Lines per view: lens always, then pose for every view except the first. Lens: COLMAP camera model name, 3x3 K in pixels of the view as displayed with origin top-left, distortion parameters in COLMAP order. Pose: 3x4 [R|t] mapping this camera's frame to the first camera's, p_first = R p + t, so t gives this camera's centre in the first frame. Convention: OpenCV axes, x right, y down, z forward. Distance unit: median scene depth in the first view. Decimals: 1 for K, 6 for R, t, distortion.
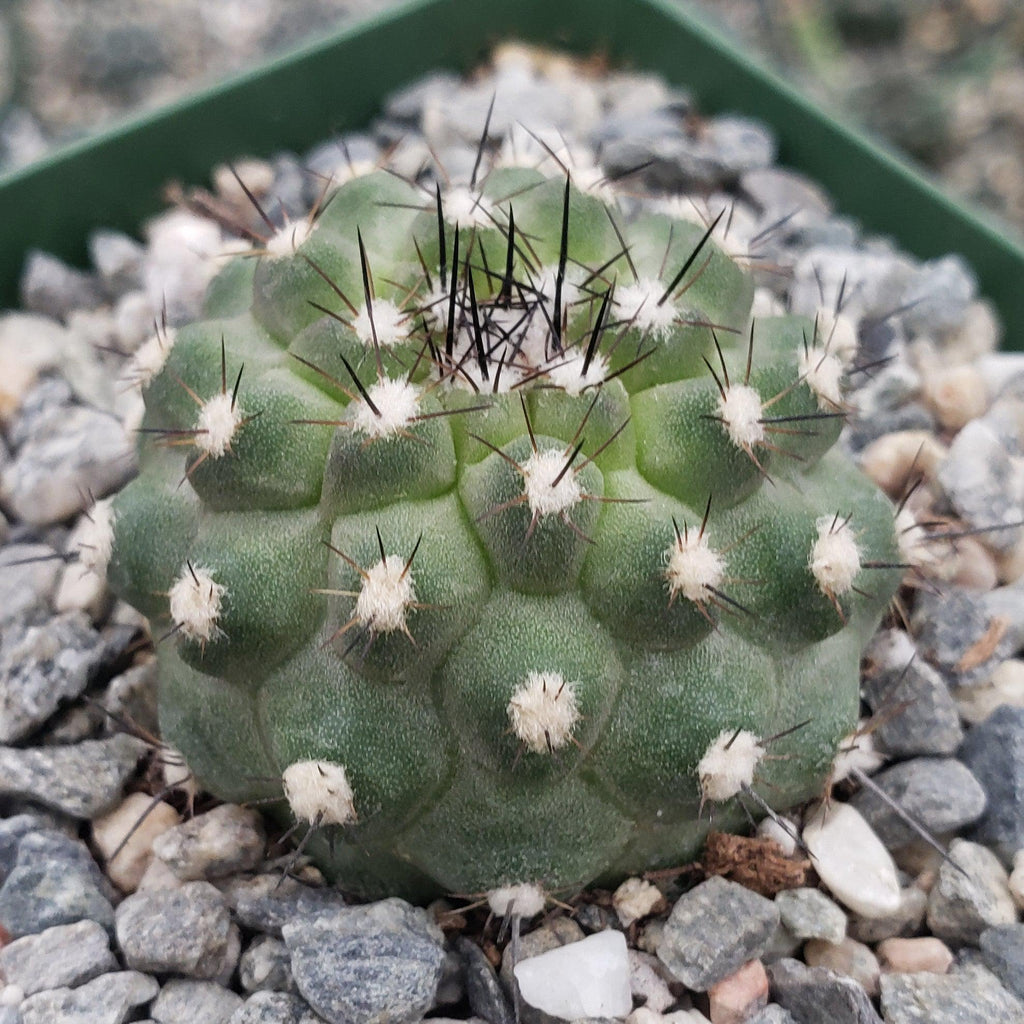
lens RADIAL K [[1806.3, 0, 477.7], [0, 1806.3, 620.1], [0, 0, 1]] dist [0.228823, -2.480099]
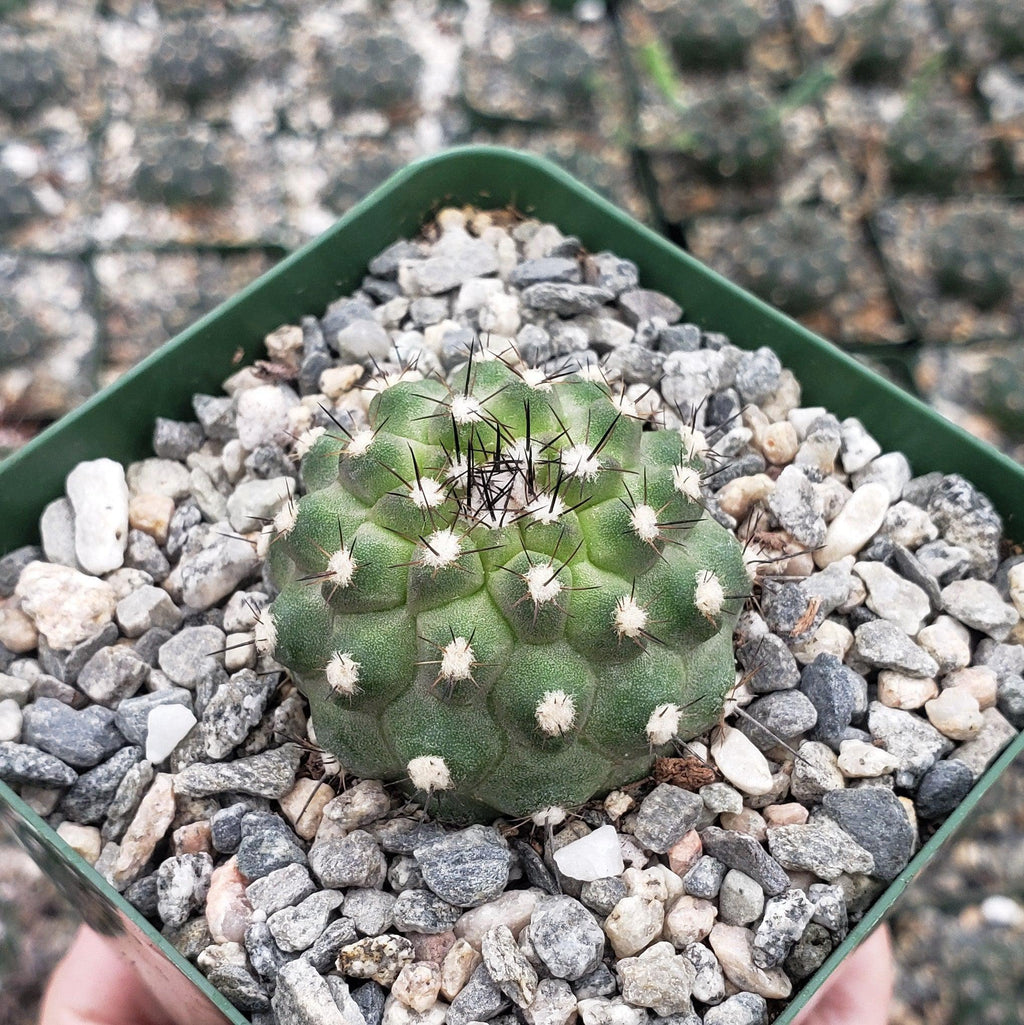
lens RADIAL K [[1759.8, 0, 512.0], [0, 1759.8, 512.5], [0, 0, 1]] dist [-0.049674, -0.199966]
pose [[0.989440, -0.130322, 0.063440, -0.079396], [0.128196, 0.991076, 0.036527, -0.189609], [-0.067634, -0.028008, 0.997317, -0.619768]]
